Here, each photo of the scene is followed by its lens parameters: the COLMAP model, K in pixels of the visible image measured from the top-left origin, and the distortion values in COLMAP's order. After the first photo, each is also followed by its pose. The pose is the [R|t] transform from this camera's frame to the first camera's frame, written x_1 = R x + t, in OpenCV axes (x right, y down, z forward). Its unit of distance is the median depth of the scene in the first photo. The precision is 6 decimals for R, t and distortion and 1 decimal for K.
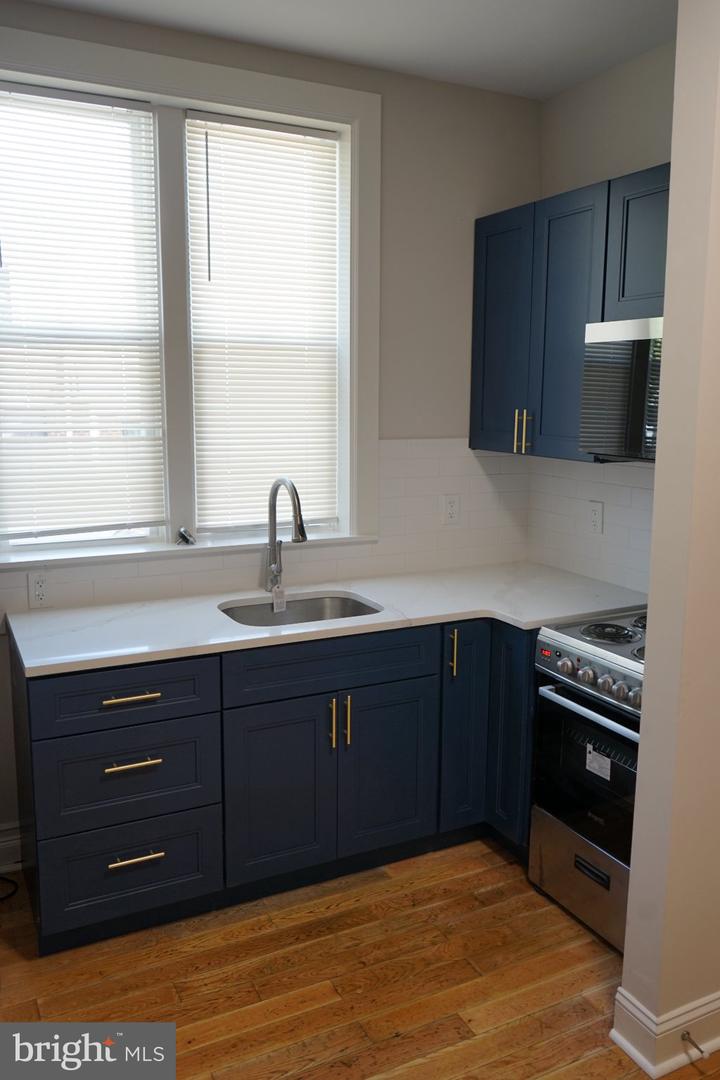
lens RADIAL K [[858.6, 0, 342.4], [0, 858.6, 532.0], [0, 0, 1]] dist [-0.018597, 0.027549]
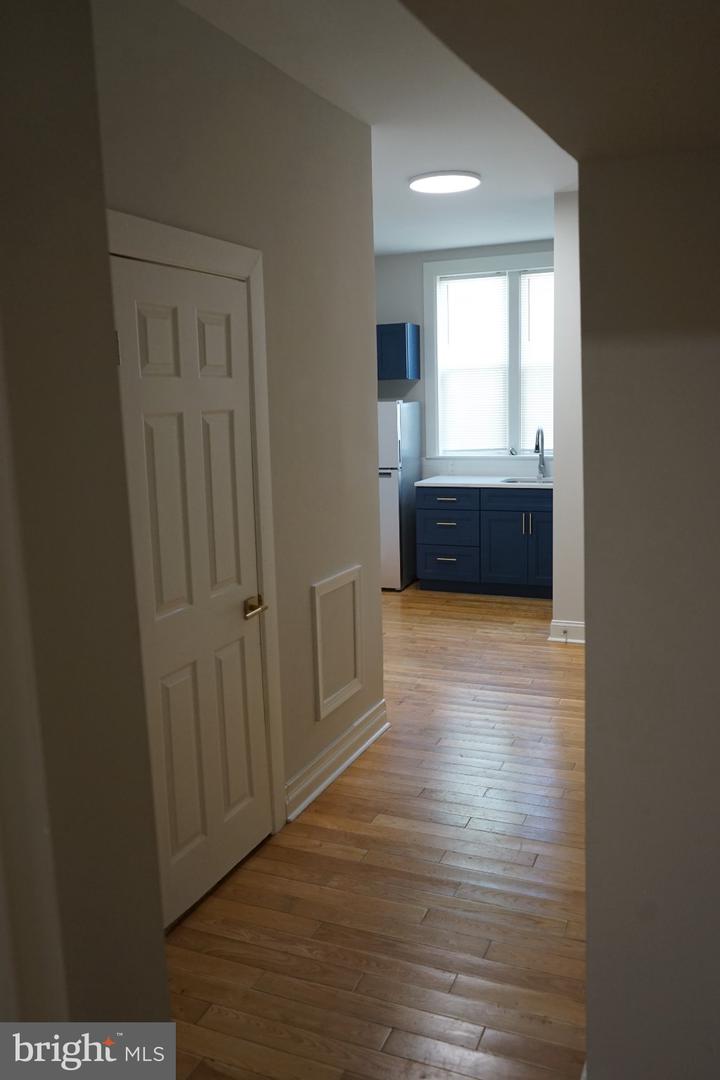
lens RADIAL K [[858.6, 0, 370.6], [0, 858.6, 523.3], [0, 0, 1]] dist [-0.018597, 0.027549]
pose [[0.652869, 0.091825, -0.751884, 1.449942], [-0.093335, 0.994813, 0.040449, 0.152107], [0.751698, 0.043769, 0.658053, -0.883465]]
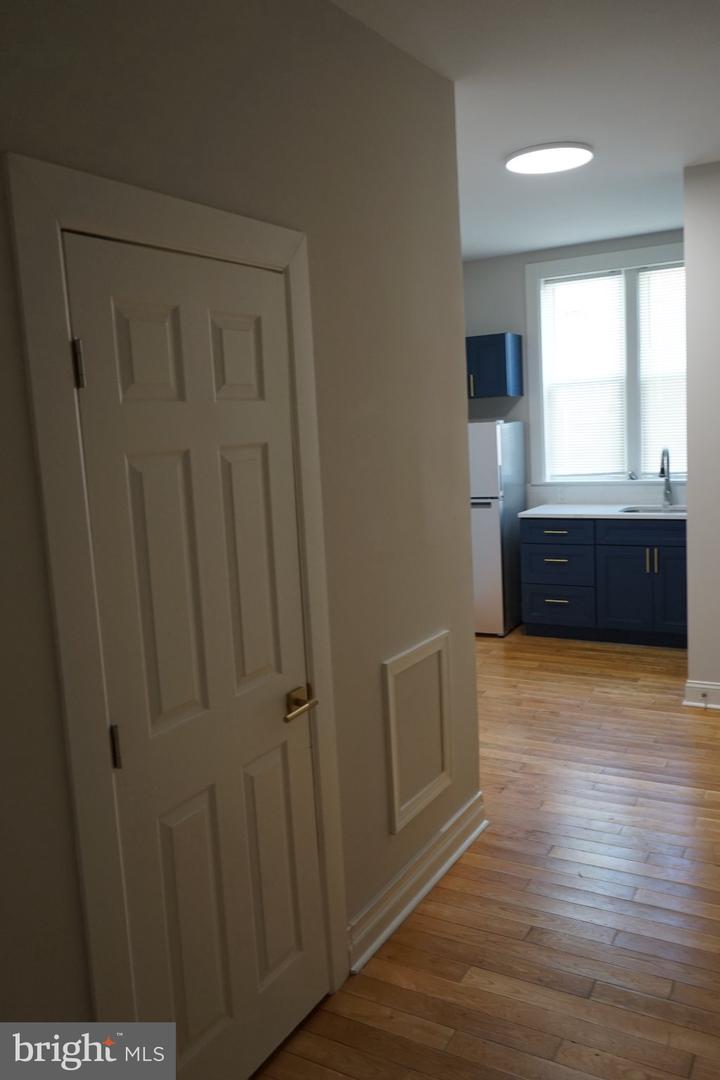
lens RADIAL K [[858.6, 0, 364.3], [0, 858.6, 527.8], [0, 0, 1]] dist [-0.018597, 0.027549]
pose [[0.550583, 0.071870, -0.831681, 1.259868], [-0.078964, 0.996304, 0.033820, 0.118082], [0.831037, 0.047052, 0.554223, -0.694629]]
